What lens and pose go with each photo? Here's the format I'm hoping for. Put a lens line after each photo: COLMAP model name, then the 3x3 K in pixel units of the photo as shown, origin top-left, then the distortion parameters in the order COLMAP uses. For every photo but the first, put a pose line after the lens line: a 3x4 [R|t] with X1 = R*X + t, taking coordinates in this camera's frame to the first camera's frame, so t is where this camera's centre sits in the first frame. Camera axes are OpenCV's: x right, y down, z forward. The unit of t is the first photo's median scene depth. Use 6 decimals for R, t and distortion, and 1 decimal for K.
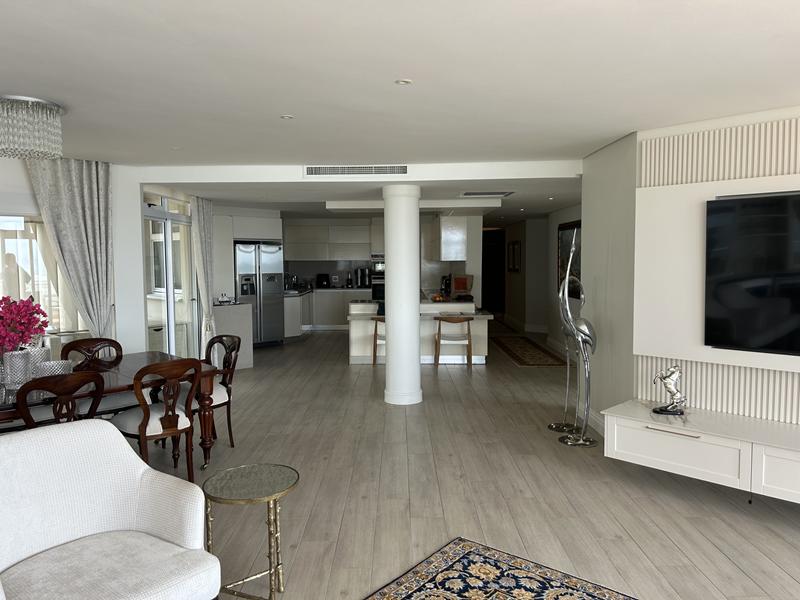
lens RADIAL K [[599.8, 0, 394.6], [0, 599.8, 301.6], [0, 0, 1]] dist [0.054447, -0.056007]
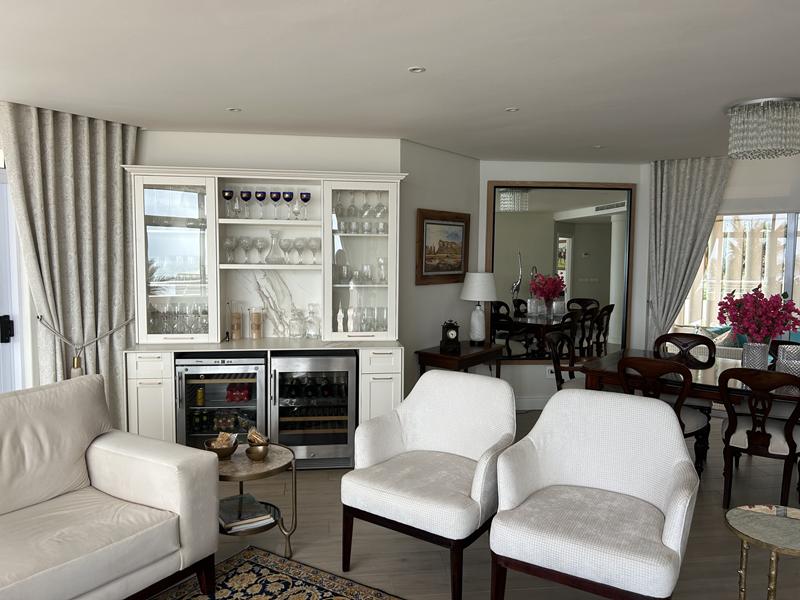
lens RADIAL K [[599.8, 0, 394.6], [0, 599.8, 301.6], [0, 0, 1]] dist [0.054447, -0.056007]
pose [[0.130190, 0.080658, -0.988203, 0.303898], [-0.079862, 0.994300, 0.070634, -0.012952], [0.988268, 0.069724, 0.135889, 0.216930]]
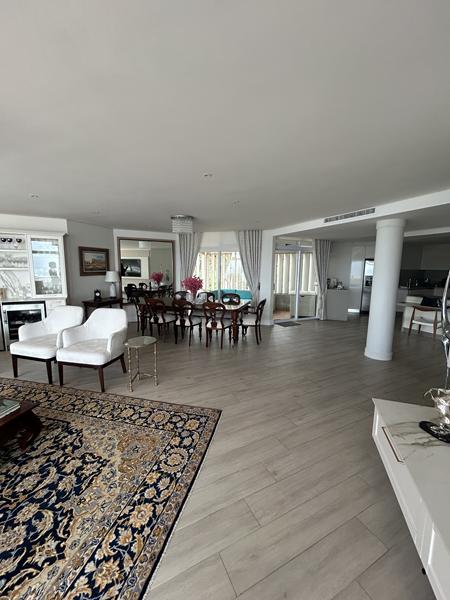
lens RADIAL K [[241.6, 0, 225.0], [0, 241.6, 300.0], [0, 0, 1]] dist [0.001696, 0.000084]
pose [[0.451598, 0.132252, -0.882365, 0.605695], [-0.078040, 0.991018, 0.108597, -0.037180], [0.888802, 0.019818, 0.457863, 0.525163]]
